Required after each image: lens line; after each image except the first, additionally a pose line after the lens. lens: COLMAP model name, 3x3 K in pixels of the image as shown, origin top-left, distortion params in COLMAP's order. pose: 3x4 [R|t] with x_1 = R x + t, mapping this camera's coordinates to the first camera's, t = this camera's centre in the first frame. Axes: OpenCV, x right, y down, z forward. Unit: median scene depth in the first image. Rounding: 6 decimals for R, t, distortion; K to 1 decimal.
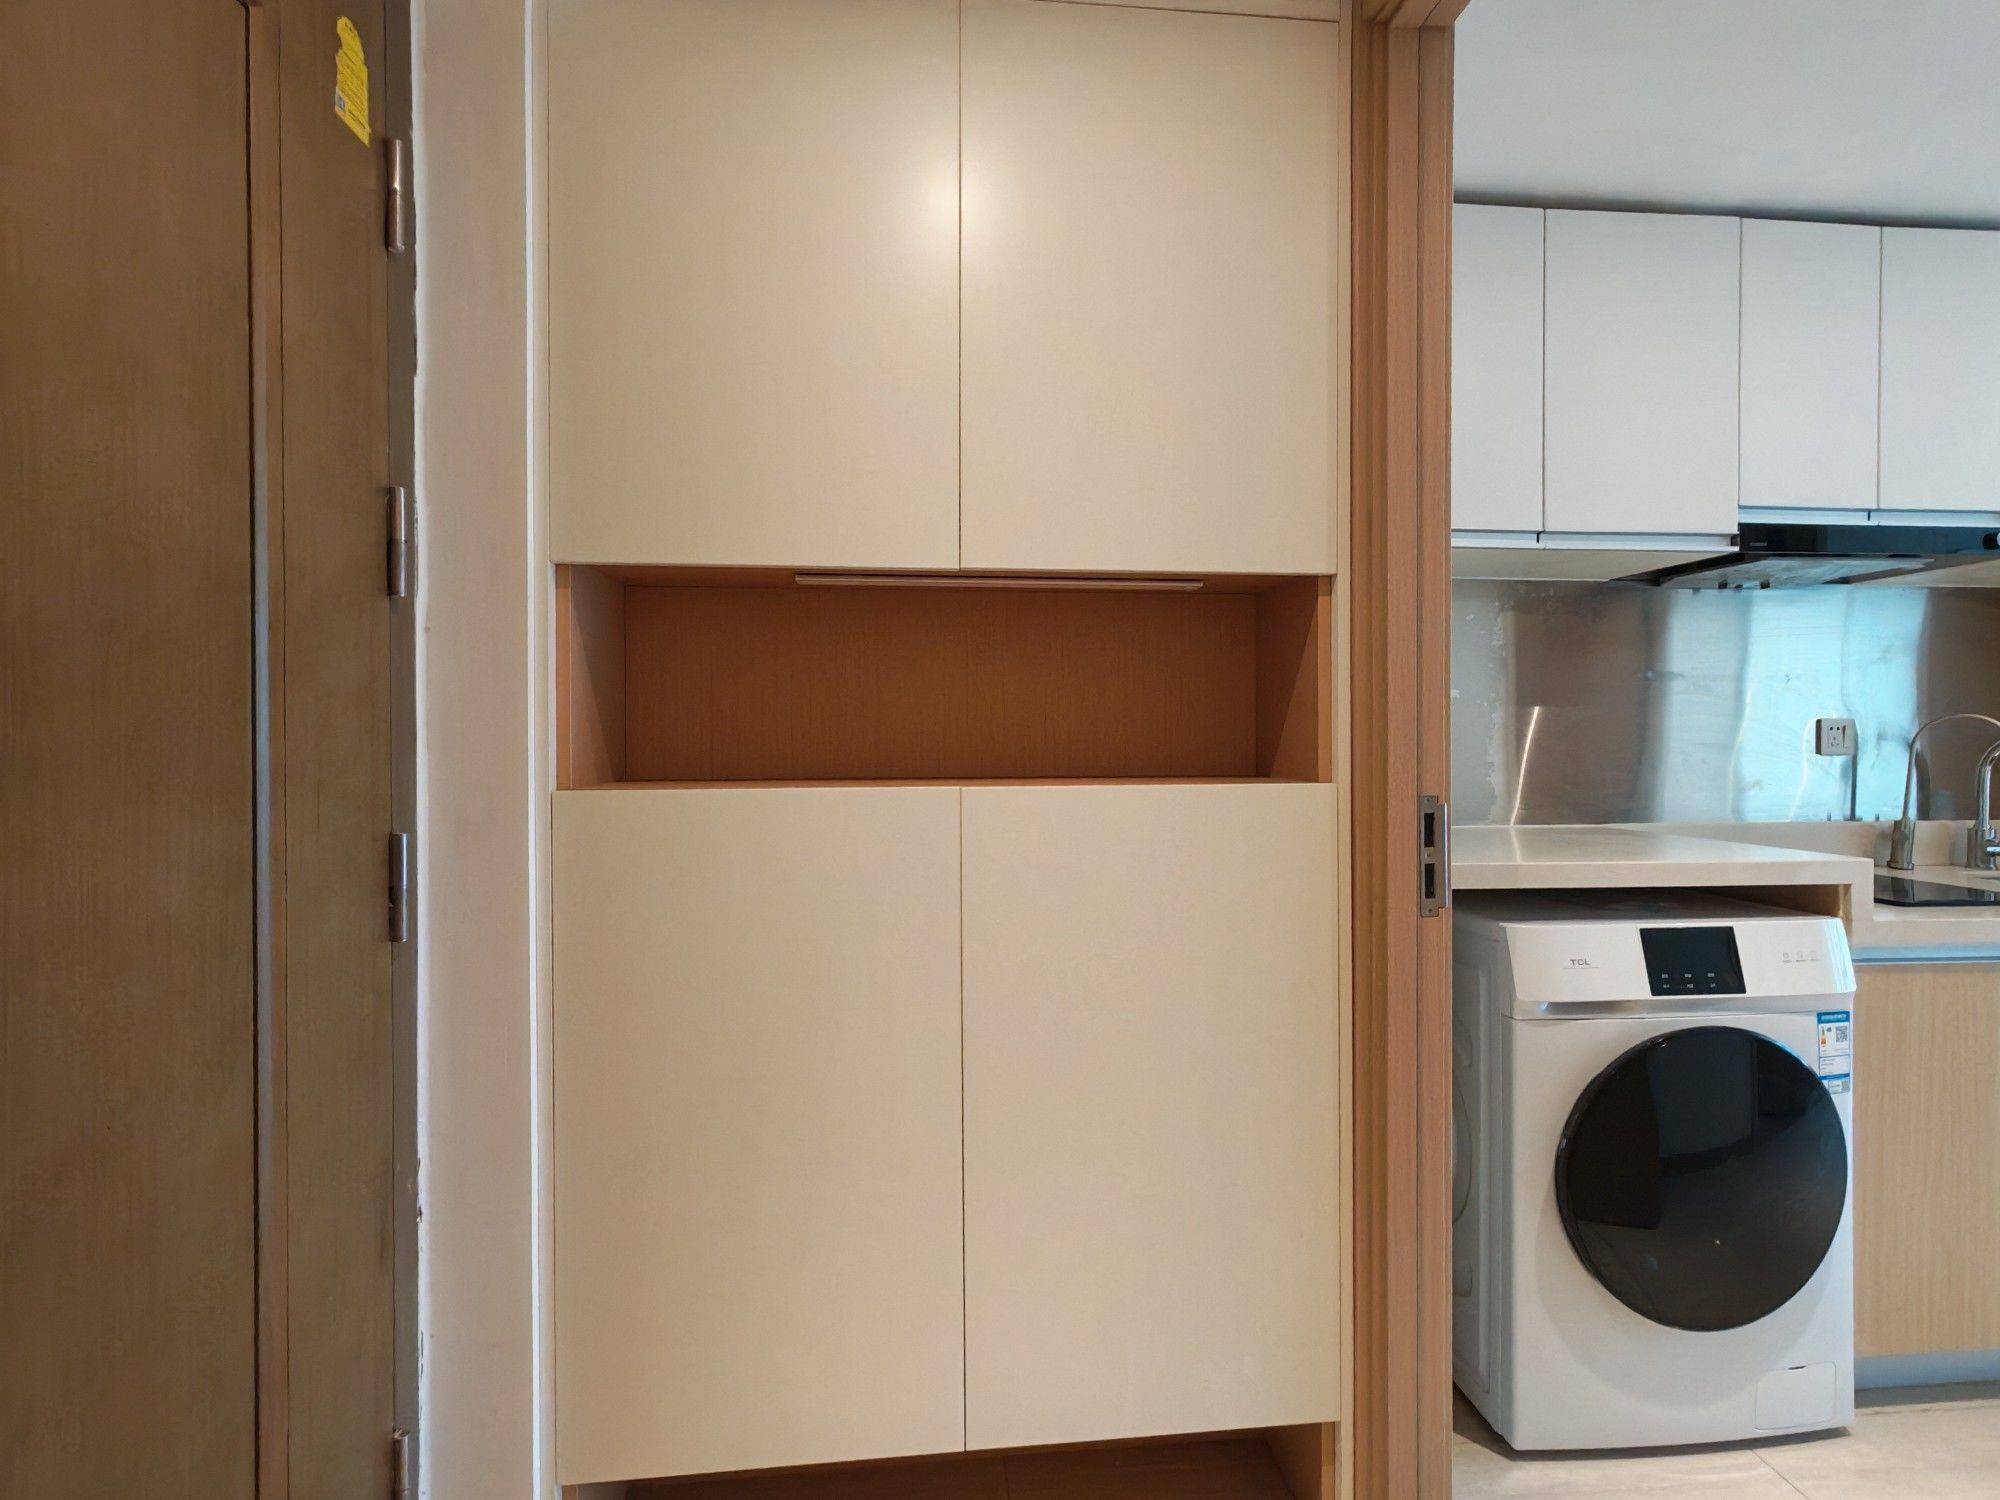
lens RADIAL K [[899.2, 0, 1000.0], [0, 899.2, 750.0], [0, 0, 1]] dist [0.001256, -0.000861]
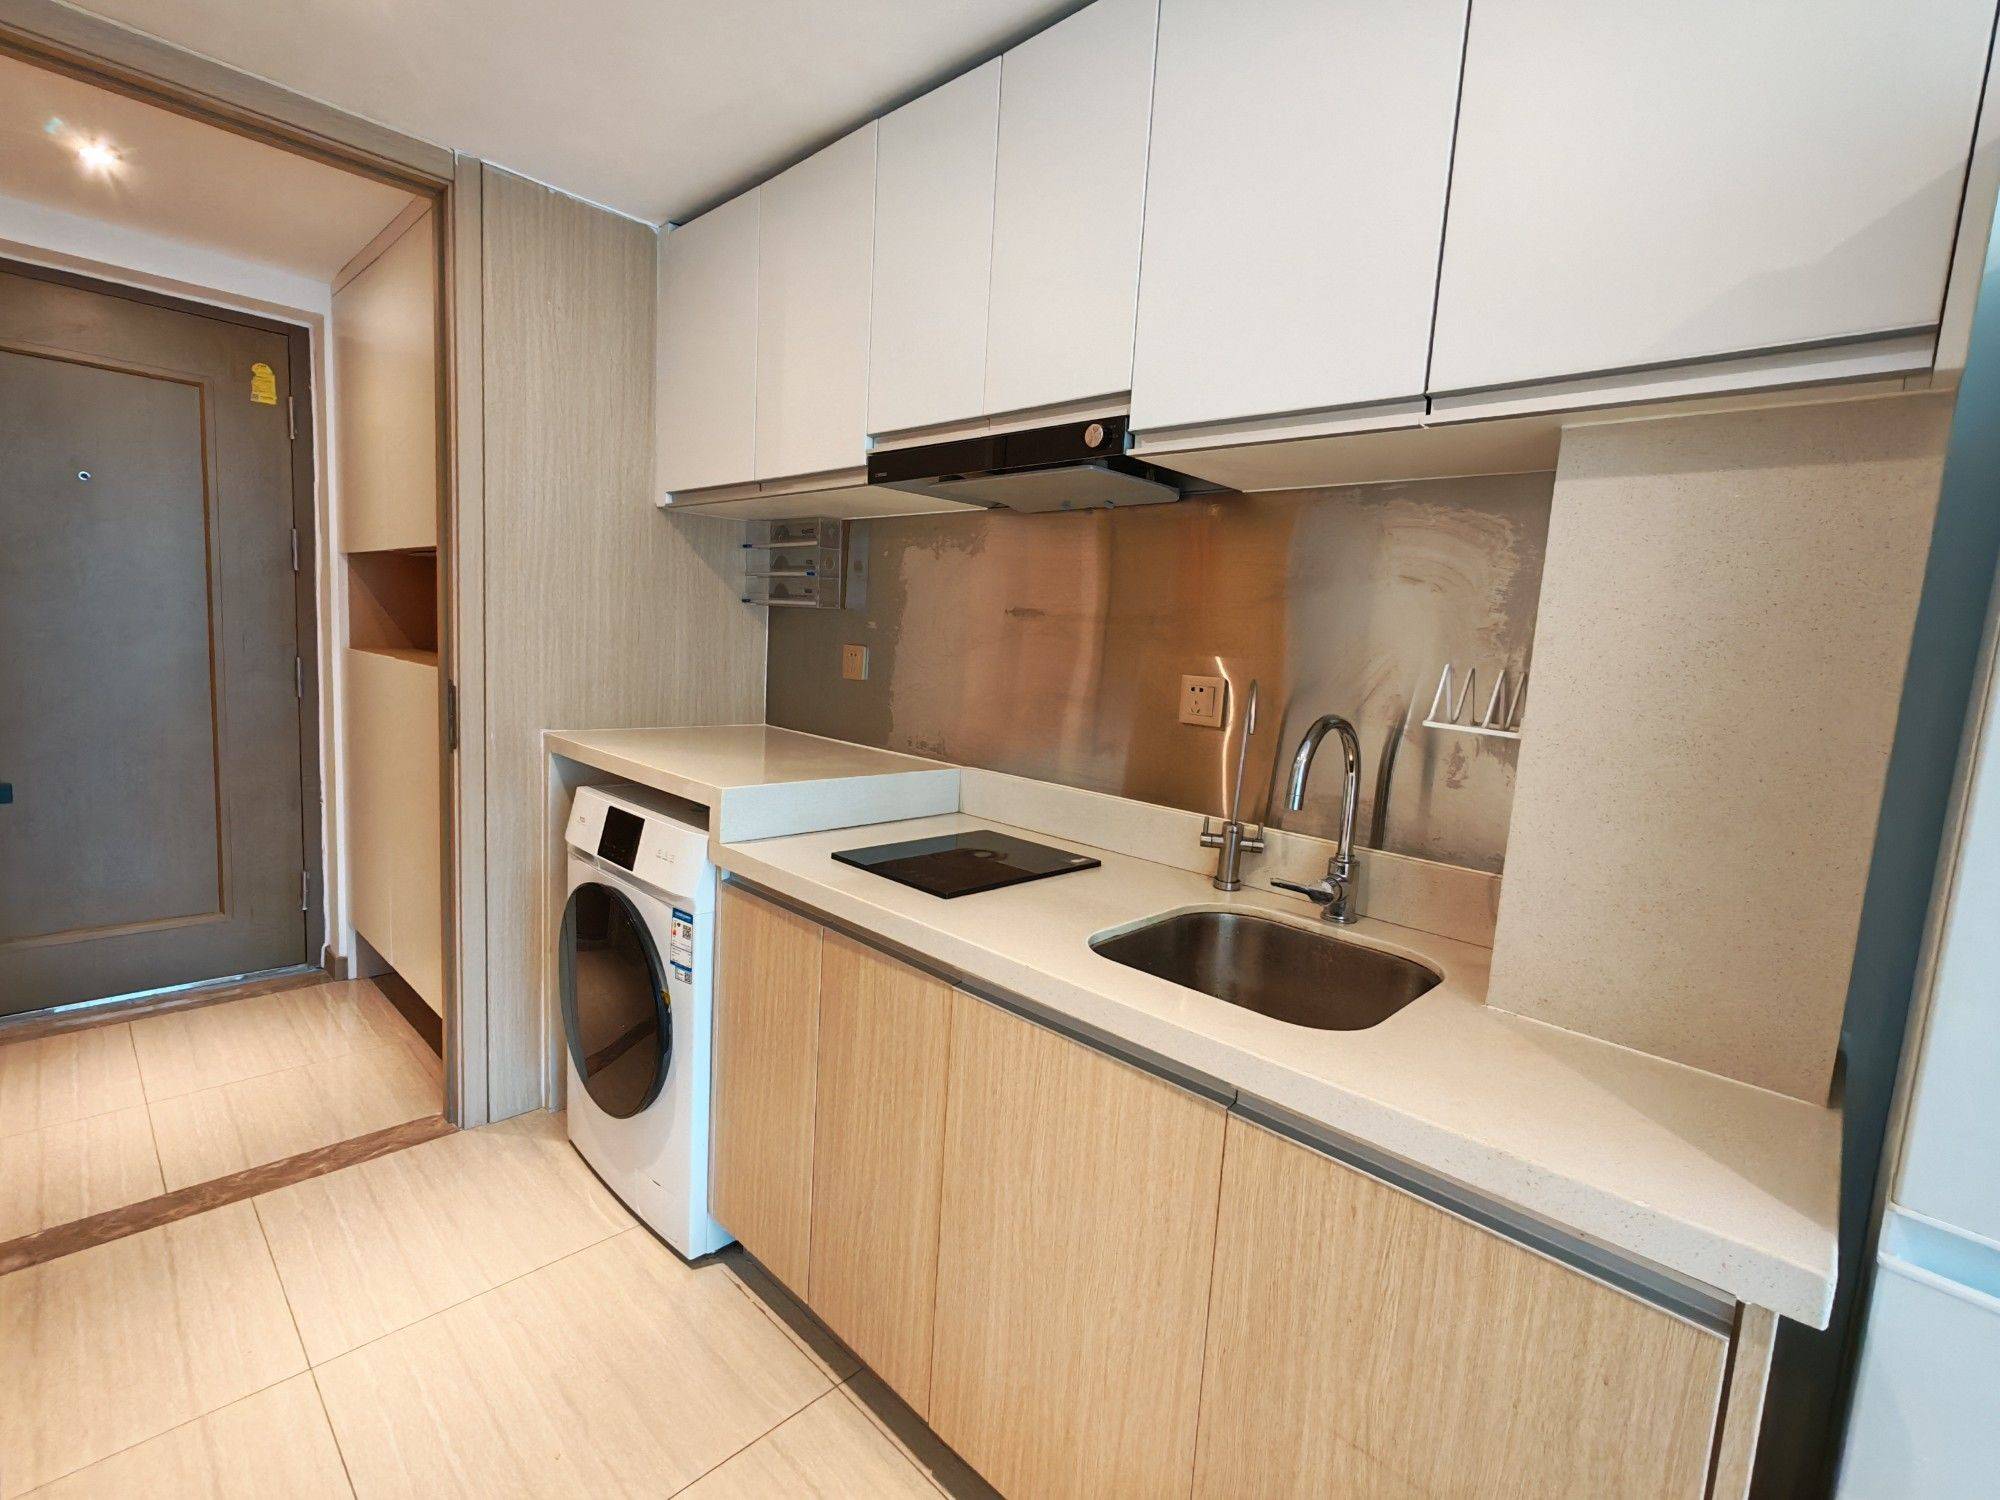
lens RADIAL K [[990.5, 0, 996.7], [0, 990.5, 762.5], [0, 0, 1]] dist [0.000932, -0.000070]
pose [[0.629697, 0.138767, -0.764346, 2.119924], [-0.064533, 0.989860, 0.126545, -0.082797], [0.774156, -0.030360, 0.632267, 0.517674]]
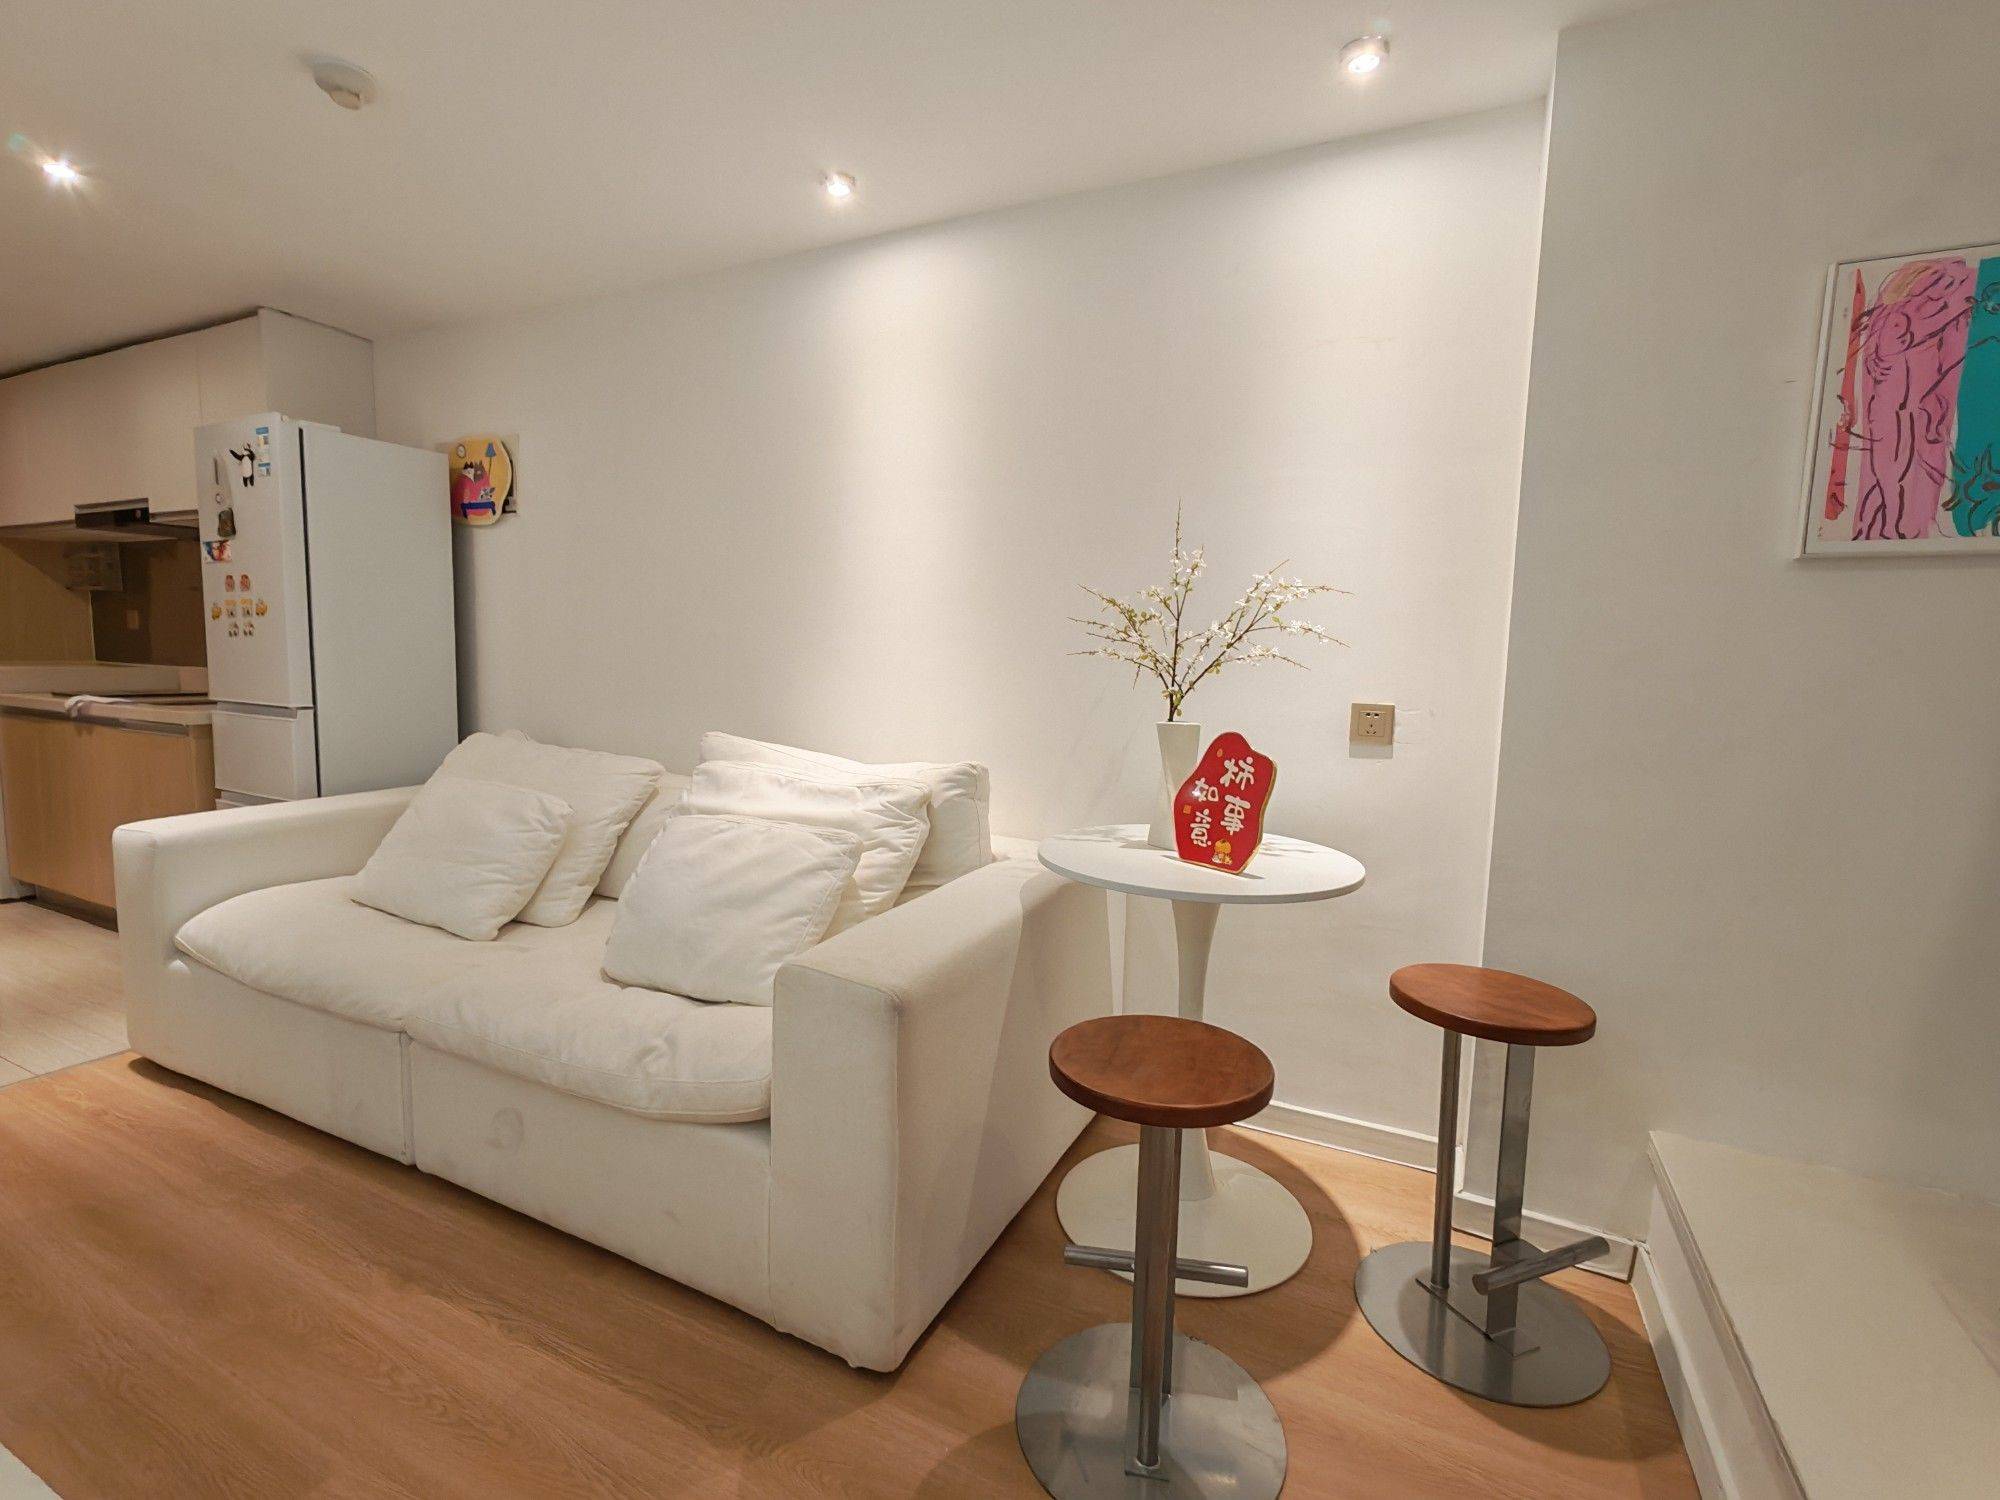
lens RADIAL K [[899.2, 0, 1000.0], [0, 899.2, 750.0], [0, 0, 1]] dist [0.001256, -0.000861]
pose [[0.866629, 0.074733, -0.493325, 4.063473], [-0.032641, 0.995093, 0.093404, 0.009221], [0.497884, -0.064844, 0.864816, 0.327920]]
